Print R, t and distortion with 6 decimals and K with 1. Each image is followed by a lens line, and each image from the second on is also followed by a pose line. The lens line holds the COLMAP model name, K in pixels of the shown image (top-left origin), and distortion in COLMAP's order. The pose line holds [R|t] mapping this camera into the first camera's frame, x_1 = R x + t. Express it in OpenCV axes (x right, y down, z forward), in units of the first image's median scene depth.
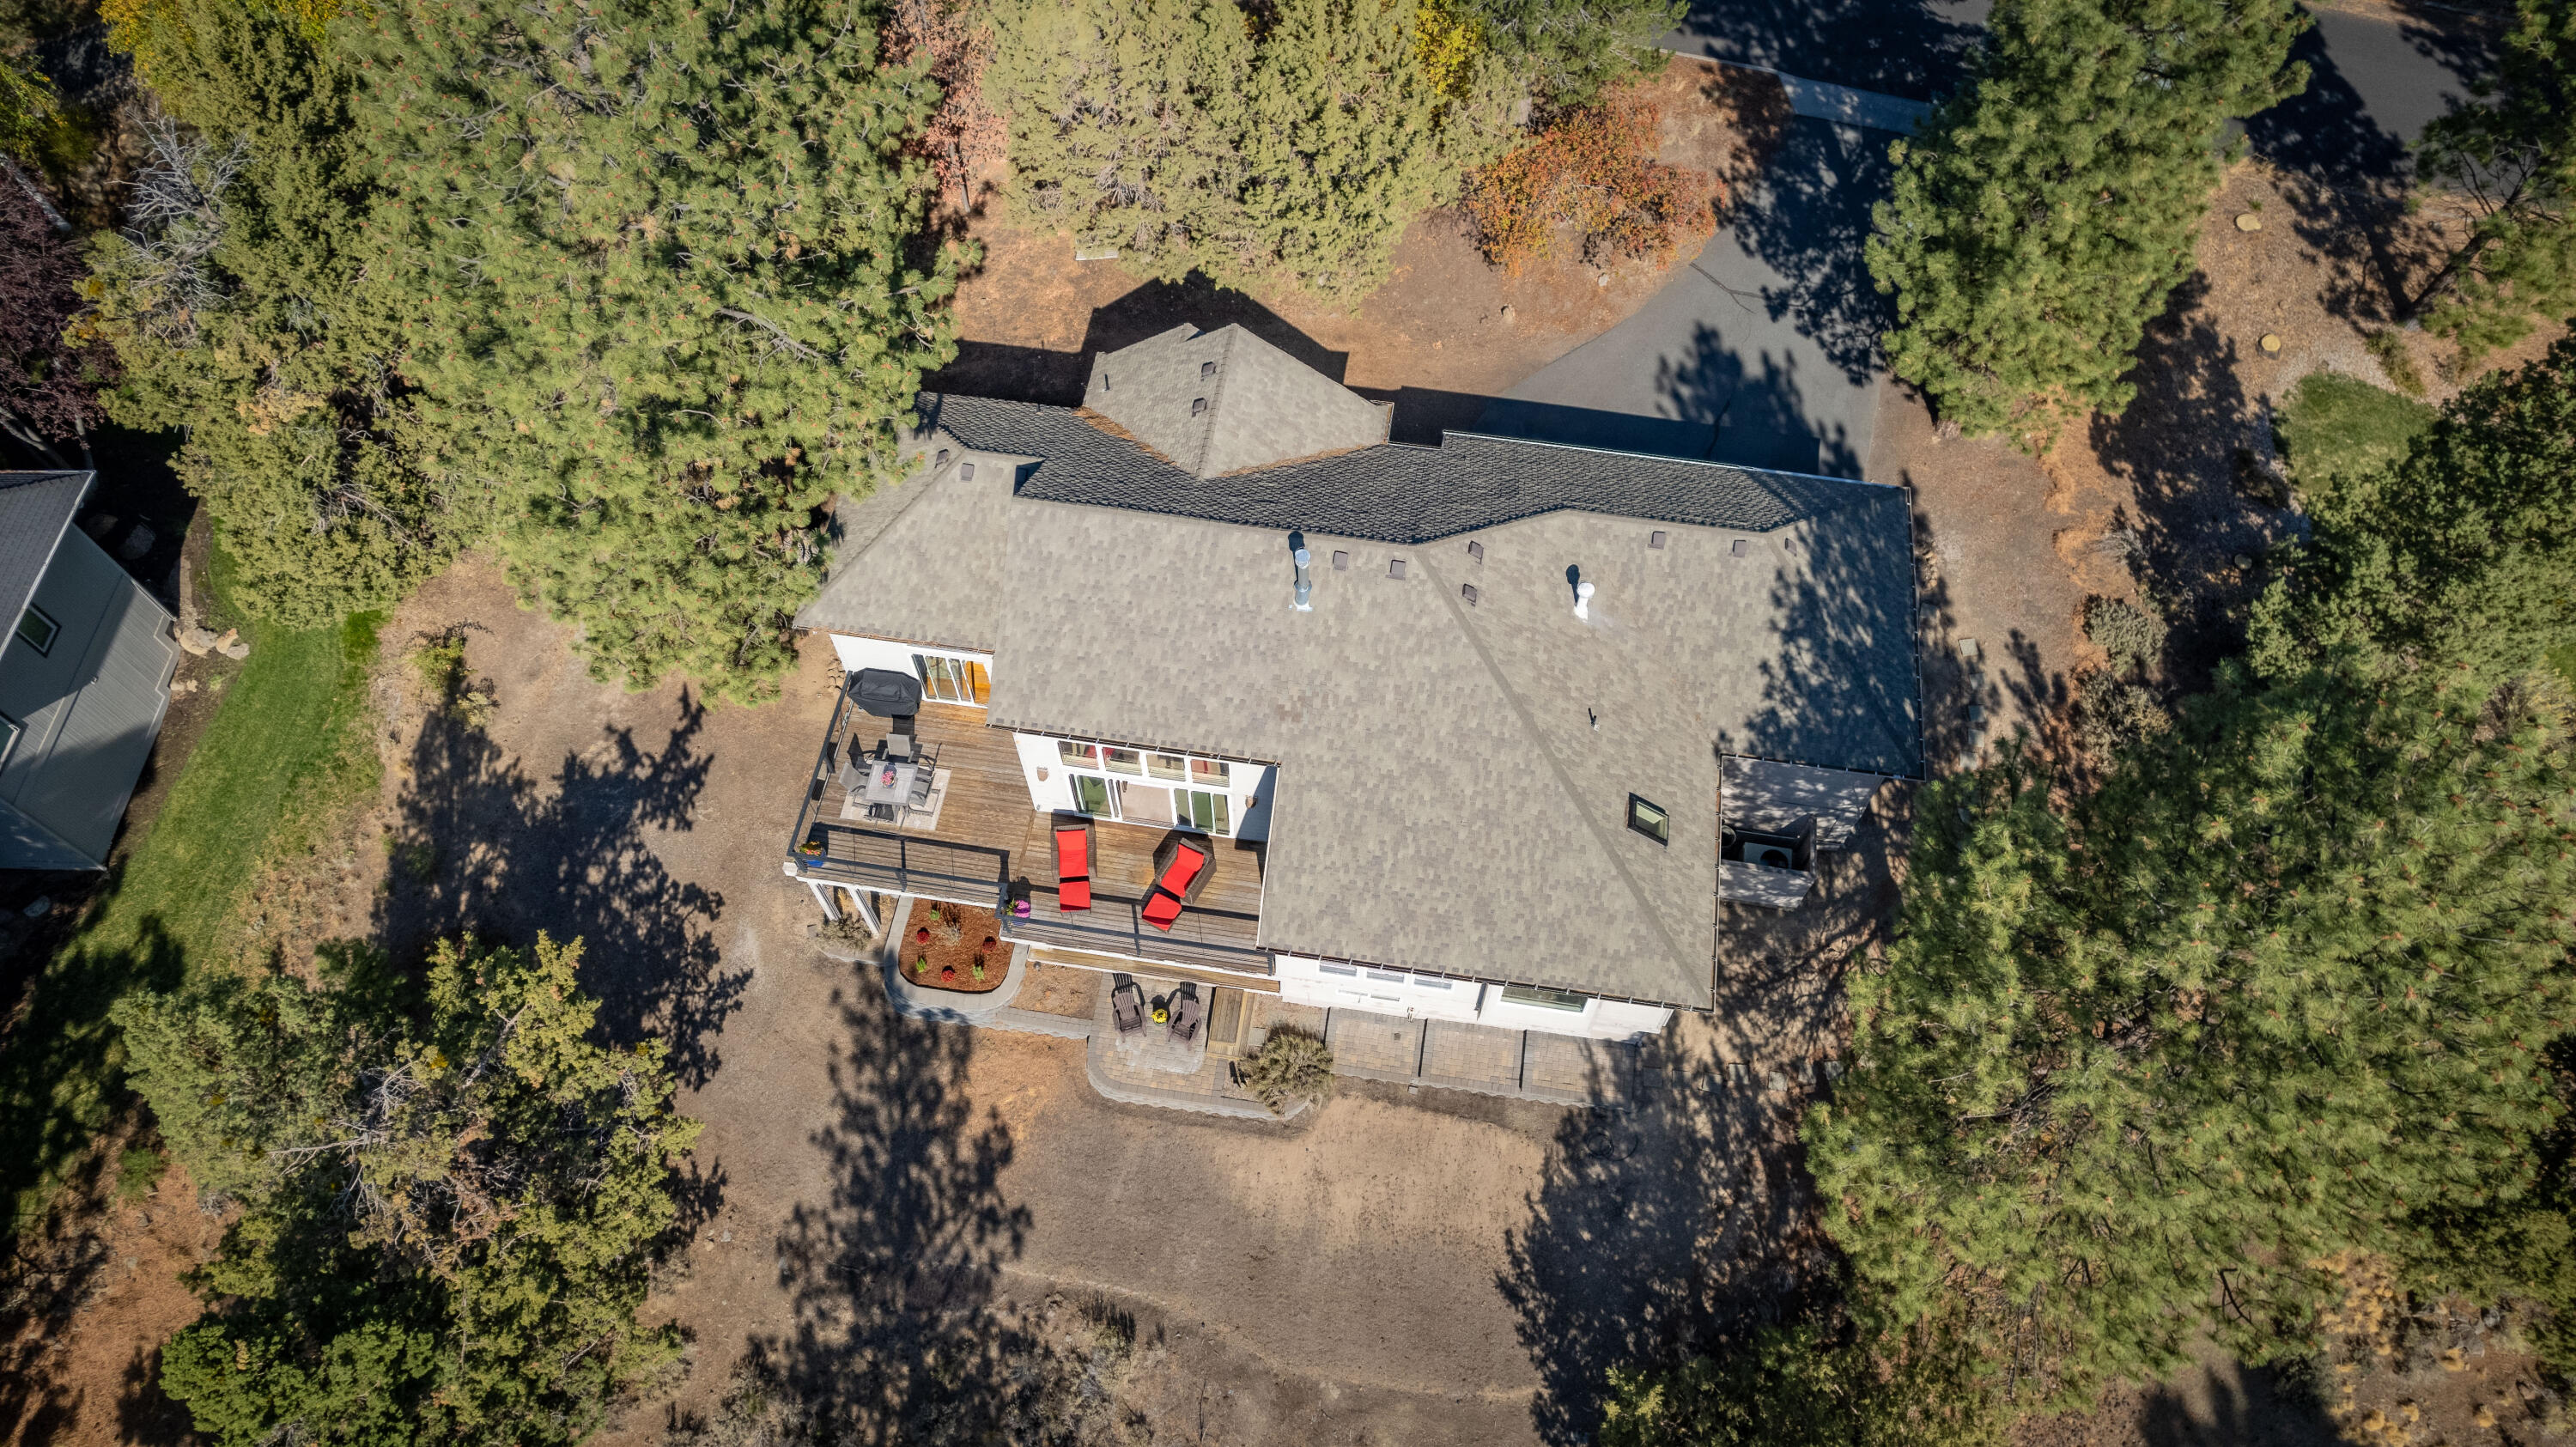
lens RADIAL K [[1650.8, 0, 1284.9], [0, 1650.8, 723.4], [0, 0, 1]] dist [-0.071771, 0.062291]
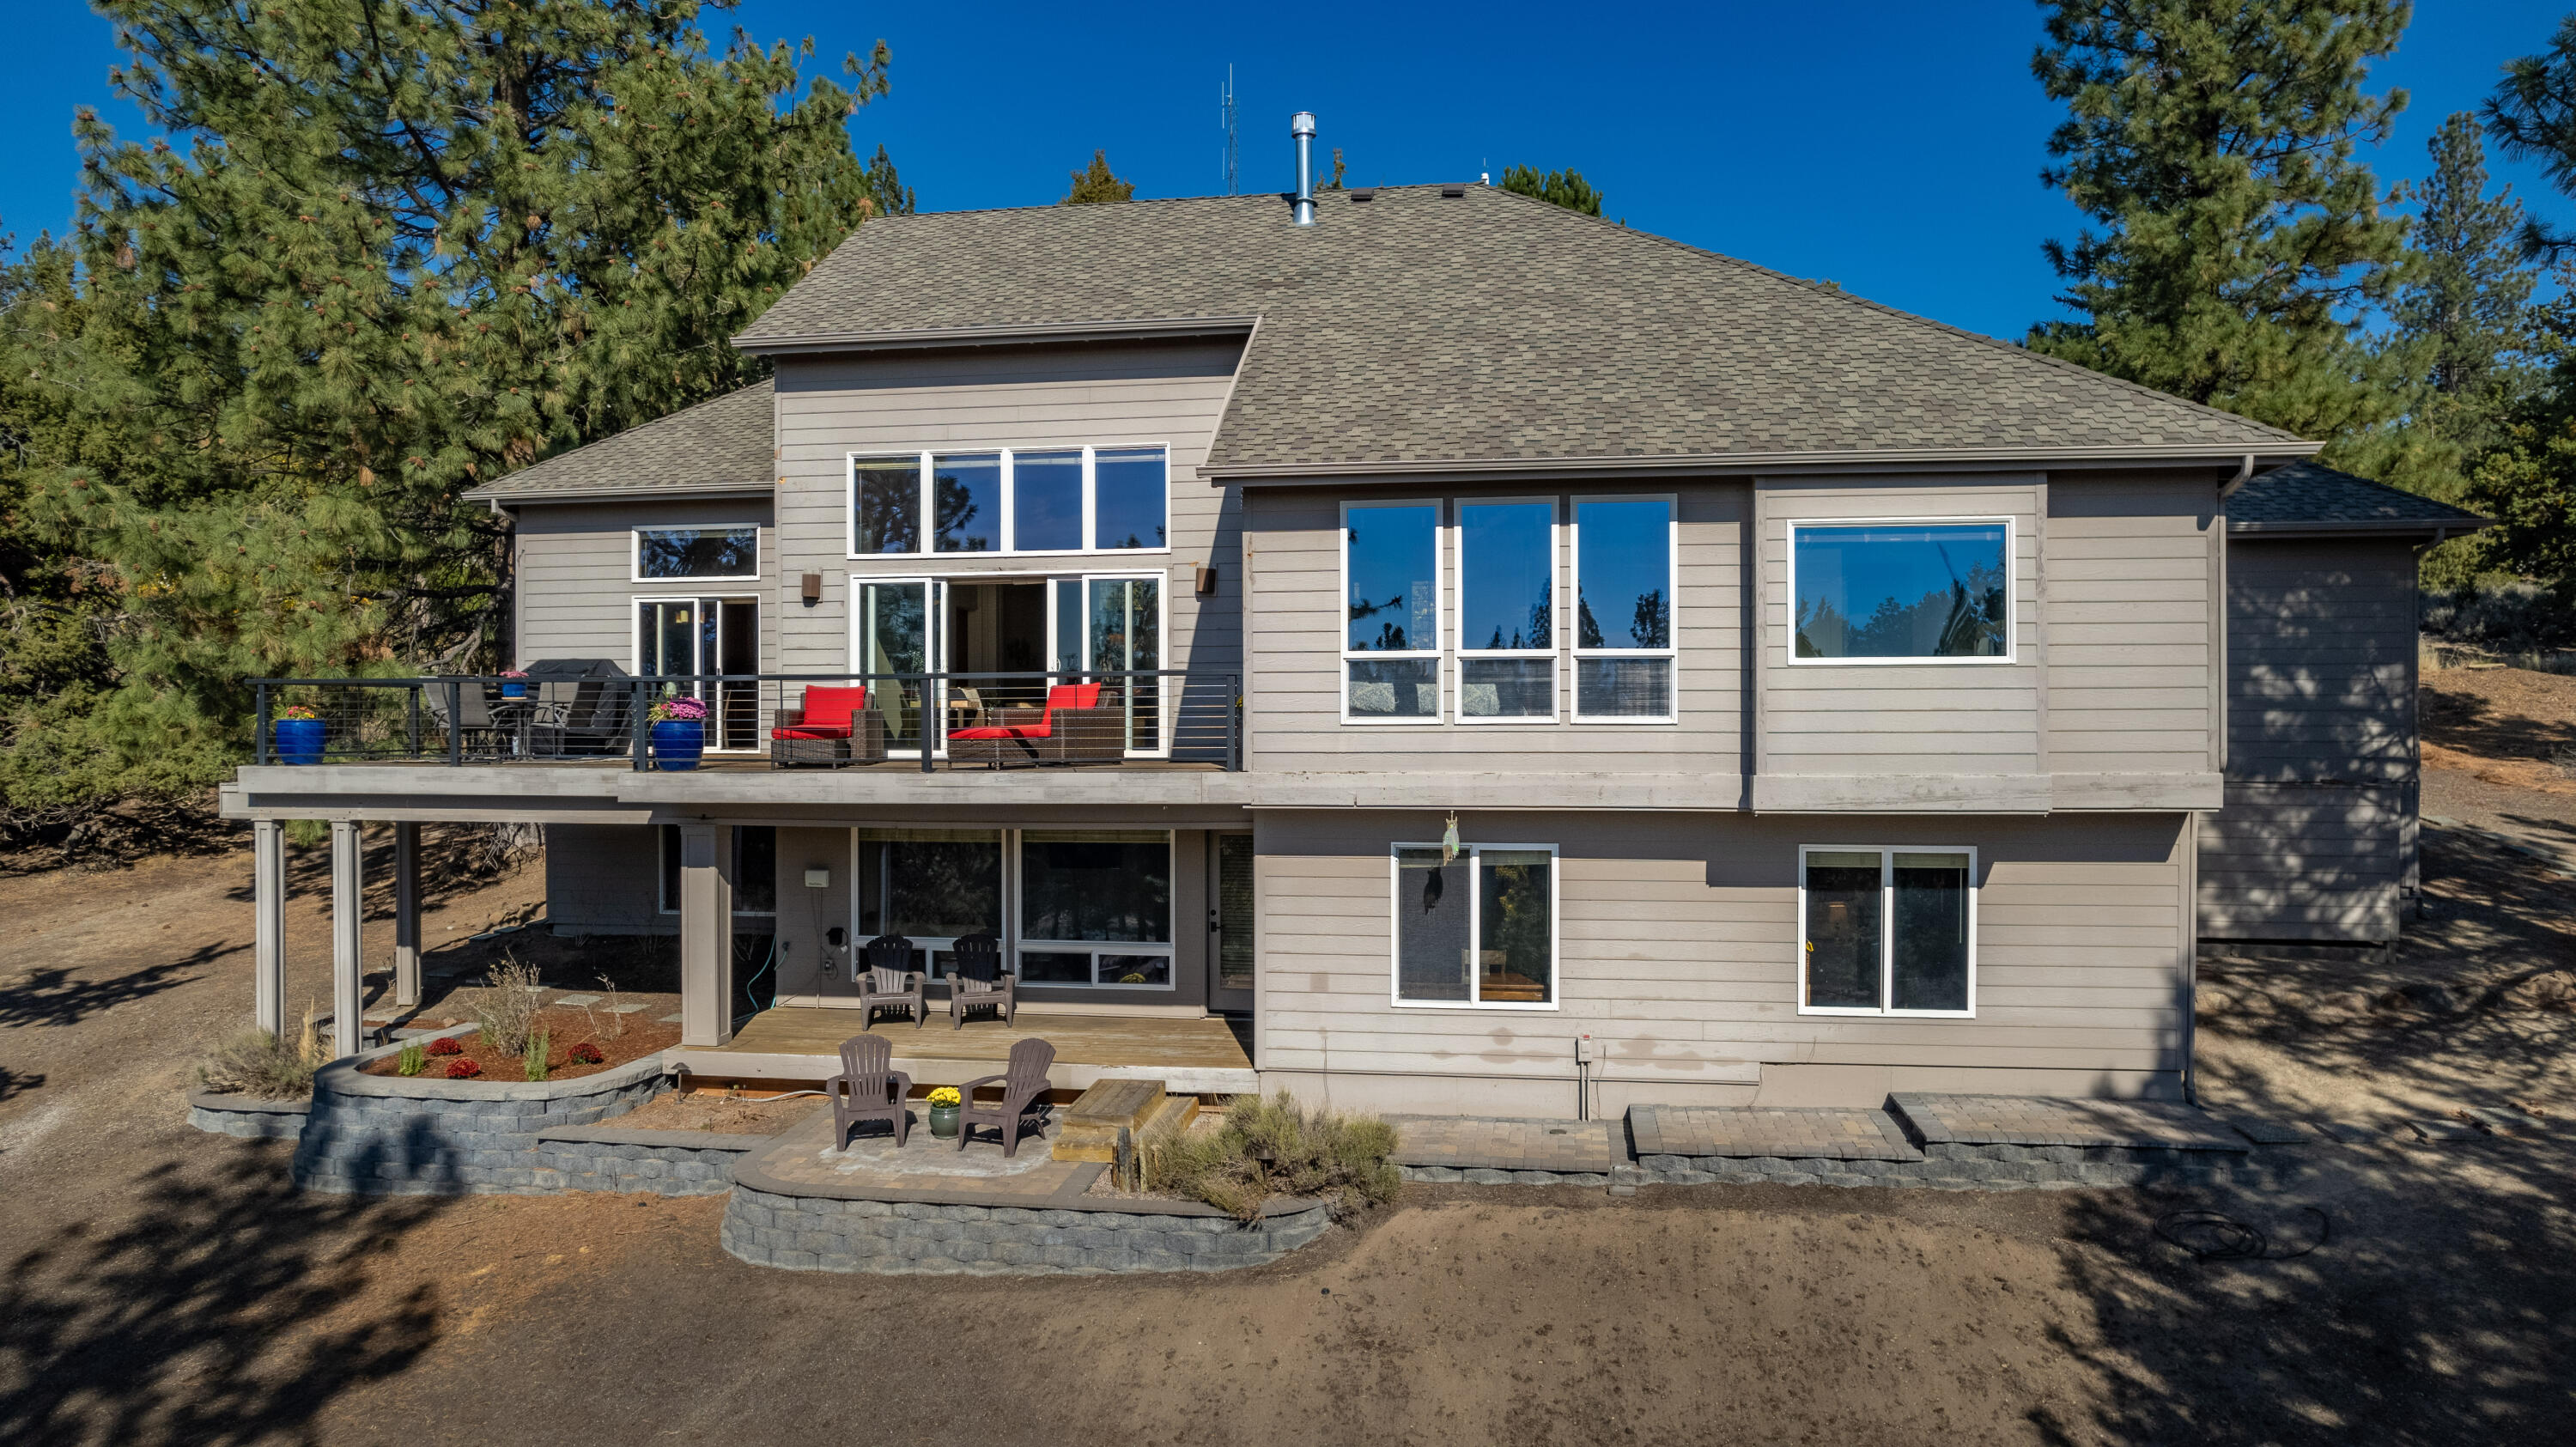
lens RADIAL K [[1650.8, 0, 1294.1], [0, 1650.8, 725.2], [0, 0, 1]] dist [-0.071771, 0.062291]
pose [[0.999992, 0.003895, -0.000130, 0.006865], [-0.002120, 0.515758, -0.856732, 0.467142], [-0.003270, 0.856726, 0.515762, 0.719725]]
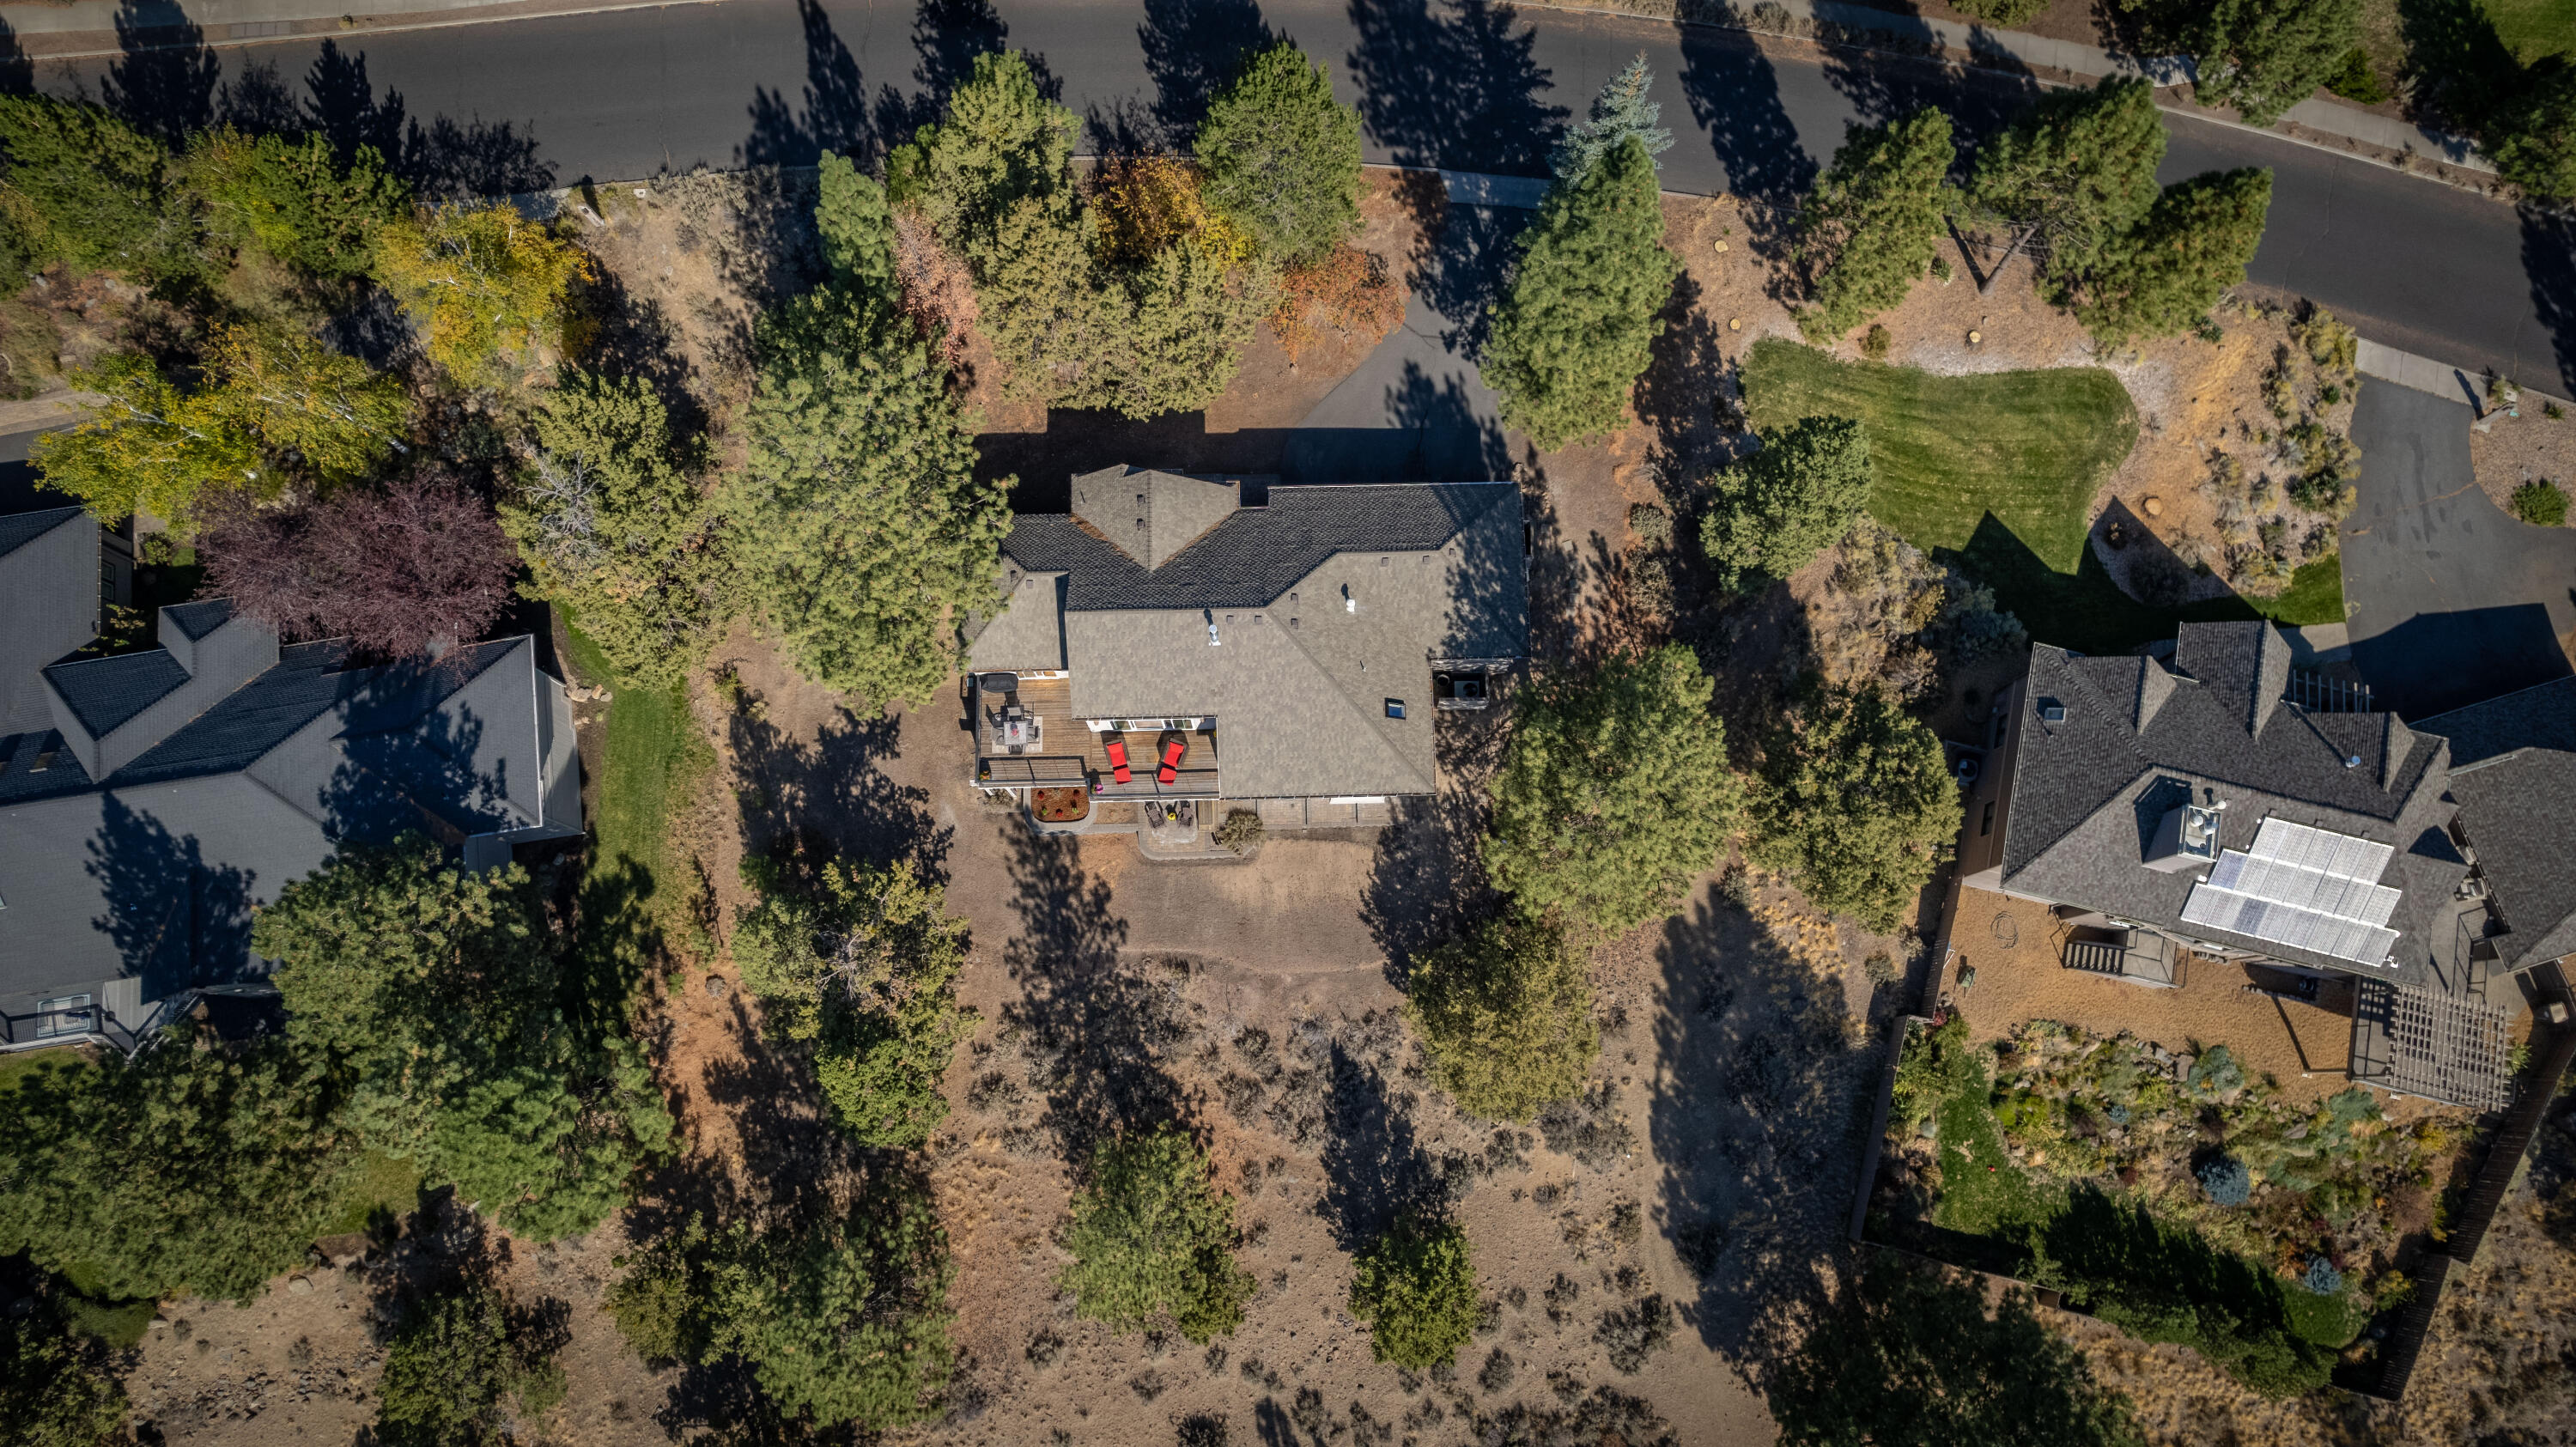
lens RADIAL K [[1650.8, 0, 1282.4], [0, 1650.8, 732.8], [0, 0, 1]] dist [-0.071771, 0.062291]
pose [[0.984739, -0.170147, 0.036594, -0.001466], [0.151156, 0.940365, 0.304738, -0.492867], [-0.086262, -0.294556, 0.951733, -0.848749]]
